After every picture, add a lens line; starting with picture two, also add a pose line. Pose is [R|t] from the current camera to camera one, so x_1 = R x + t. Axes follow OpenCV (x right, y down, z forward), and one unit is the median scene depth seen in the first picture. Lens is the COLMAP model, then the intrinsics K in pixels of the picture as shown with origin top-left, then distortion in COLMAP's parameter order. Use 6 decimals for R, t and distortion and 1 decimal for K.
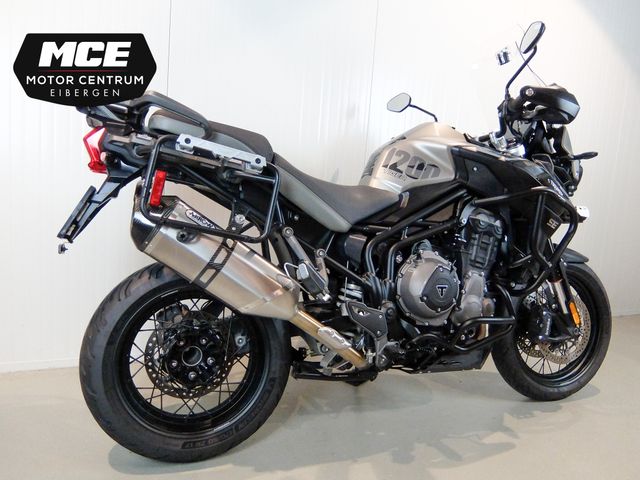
lens RADIAL K [[484.3, 0, 320.0], [0, 484.3, 240.0], [0, 0, 1]] dist [-0.030325, -0.002908]
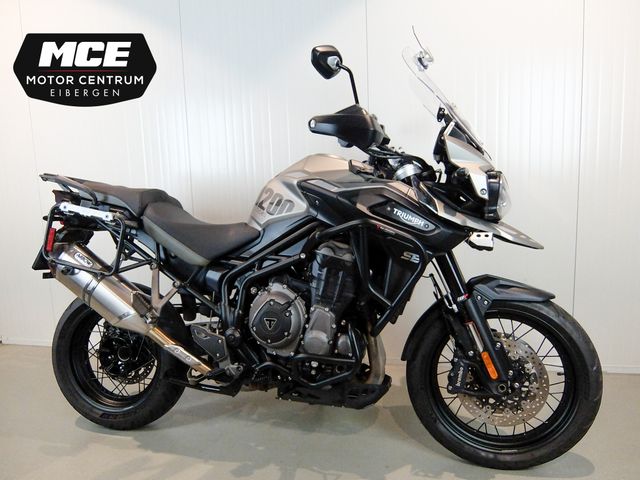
lens RADIAL K [[484.3, 0, 320.0], [0, 484.3, 240.0], [0, 0, 1]] dist [-0.030325, -0.002908]
pose [[0.799512, -0.010307, -0.600562, 0.974547], [0.012255, 0.999925, -0.000845, -0.073874], [0.600525, -0.006684, 0.799578, 0.227961]]
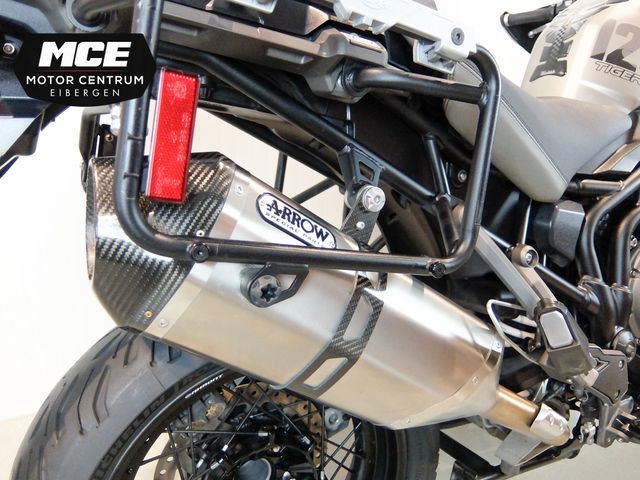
lens RADIAL K [[481.0, 0, 320.0], [0, 481.0, 240.0], [0, 0, 1]] dist [-0.035683, -0.001929]
pose [[0.995632, -0.047564, 0.080342, -0.214307], [0.030556, 0.979116, 0.200991, -0.079548], [-0.088224, -0.197658, 0.976293, 0.551404]]
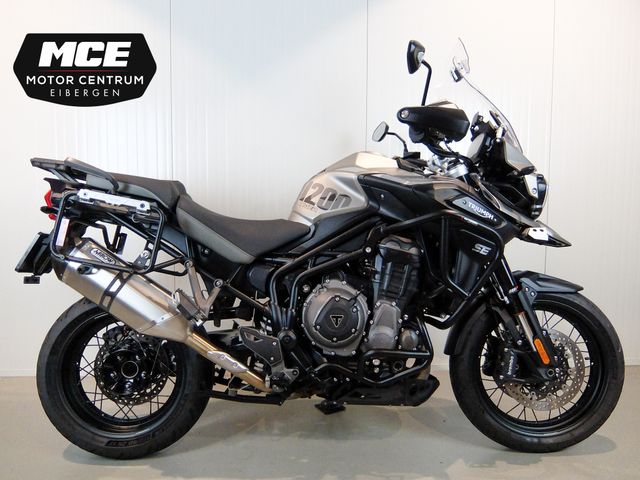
lens RADIAL K [[484.3, 0, 320.0], [0, 484.3, 240.0], [0, 0, 1]] dist [-0.030325, -0.002908]
pose [[0.930102, -0.034796, -0.365650, 0.594439], [0.013299, 0.998040, -0.061147, -0.000075], [0.367061, 0.052010, 0.928742, 0.048916]]
